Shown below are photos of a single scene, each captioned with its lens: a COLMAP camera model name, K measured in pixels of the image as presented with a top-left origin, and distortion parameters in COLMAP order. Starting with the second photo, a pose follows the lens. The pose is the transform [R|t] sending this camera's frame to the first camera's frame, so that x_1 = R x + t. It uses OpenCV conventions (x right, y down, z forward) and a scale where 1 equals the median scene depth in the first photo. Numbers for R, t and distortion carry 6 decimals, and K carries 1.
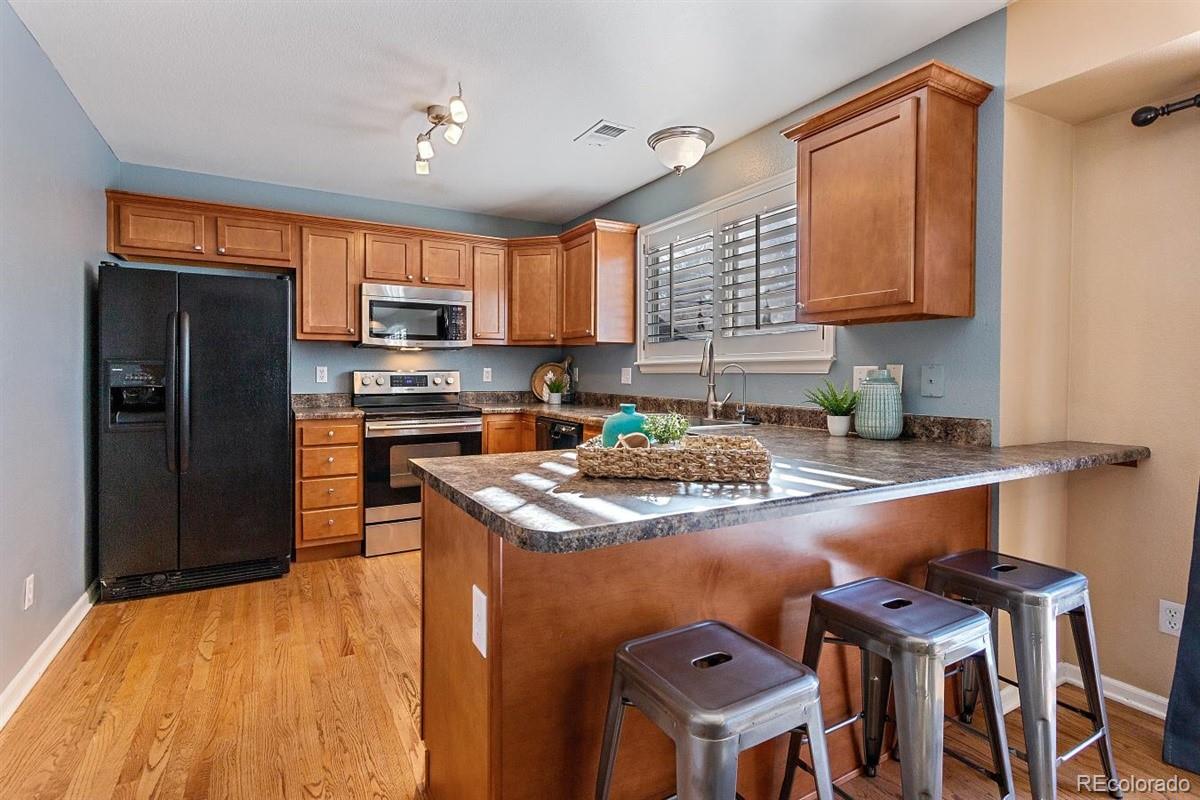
lens RADIAL K [[556.4, 0, 574.3], [0, 556.4, 367.9], [0, 0, 1]] dist [-0.000587, 0.000489]
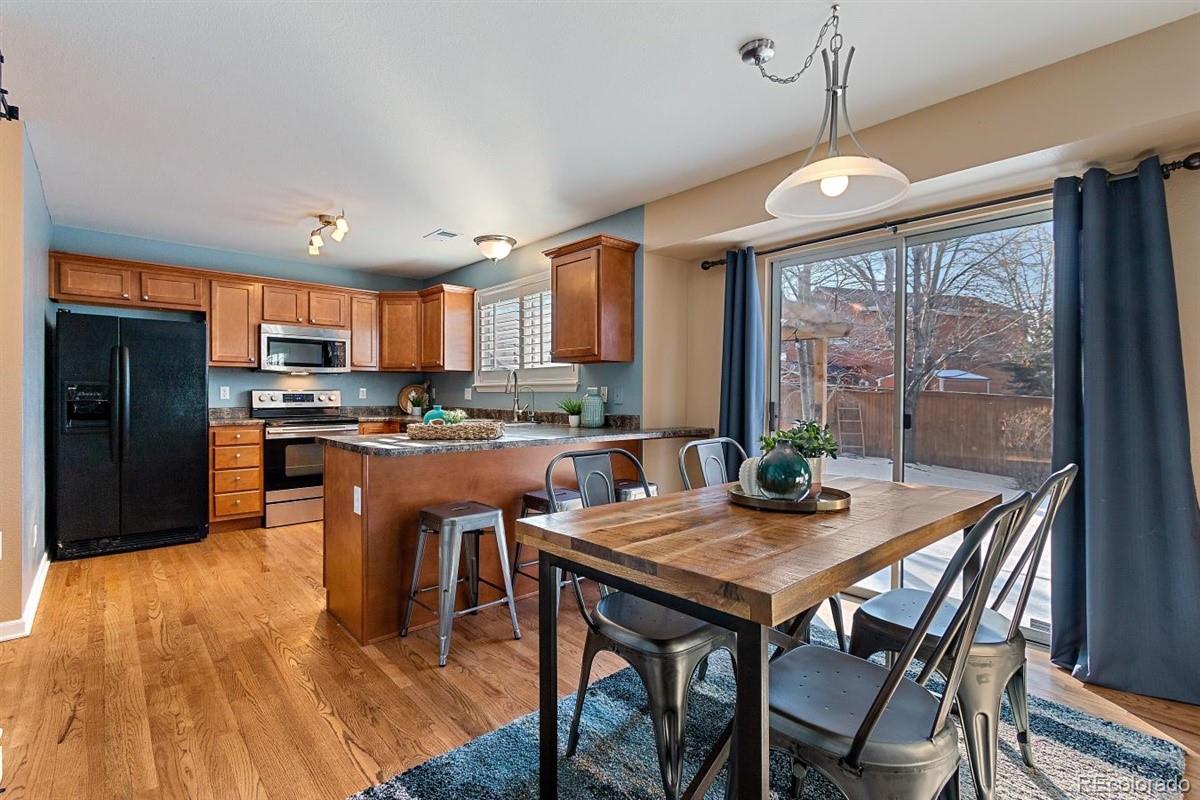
lens RADIAL K [[556.4, 0, 594.4], [0, 556.4, 395.1], [0, 0, 1]] dist [-0.000587, 0.000489]
pose [[0.972007, 0.000114, 0.234950, 0.085465], [-0.002436, 0.999951, 0.009595, 0.003028], [-0.234937, -0.009899, 0.971960, -0.516859]]
